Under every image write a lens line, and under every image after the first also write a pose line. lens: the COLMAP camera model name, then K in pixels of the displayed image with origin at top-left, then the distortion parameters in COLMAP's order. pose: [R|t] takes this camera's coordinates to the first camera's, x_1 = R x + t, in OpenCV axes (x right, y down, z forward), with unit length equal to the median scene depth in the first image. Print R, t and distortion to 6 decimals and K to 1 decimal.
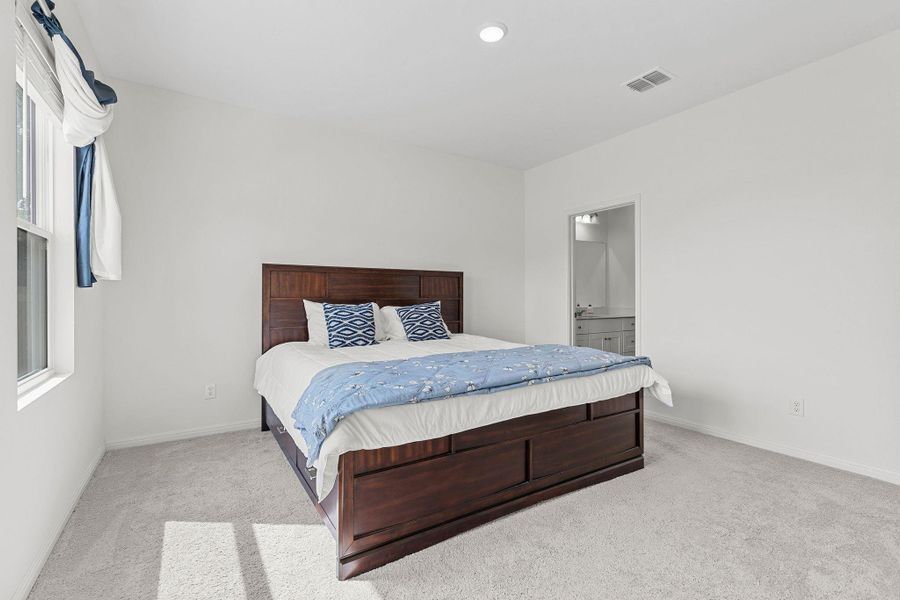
lens RADIAL K [[402.1, 0, 452.9], [0, 402.1, 296.9], [0, 0, 1]] dist [0.003103, 0.000107]
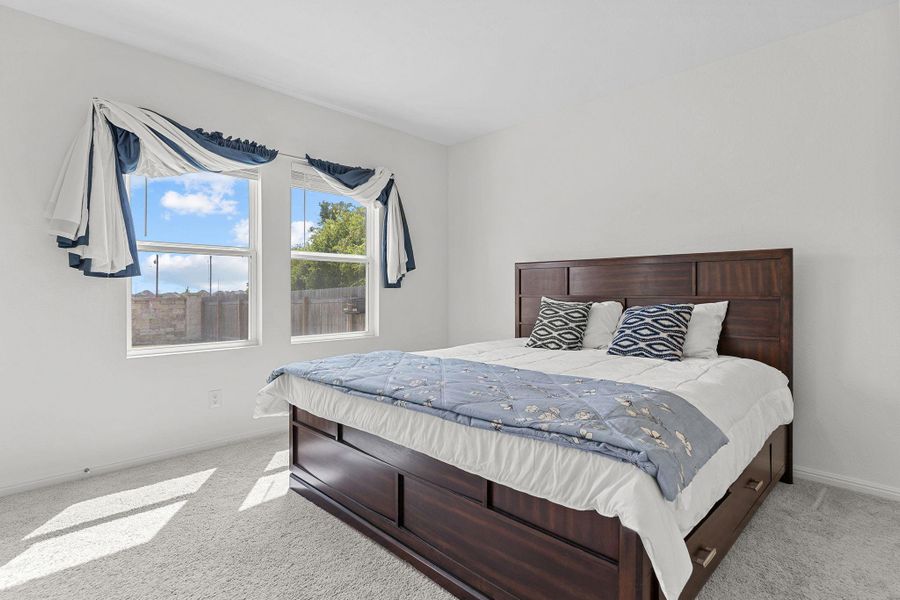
lens RADIAL K [[434.6, 0, 452.4], [0, 434.6, 297.5], [0, 0, 1]] dist [0.002016, 0.000043]
pose [[0.245815, 0.007434, -0.969288, 0.640241], [-0.004373, 0.999969, 0.006561, 0.002193], [0.969307, 0.002626, 0.245840, 0.551511]]
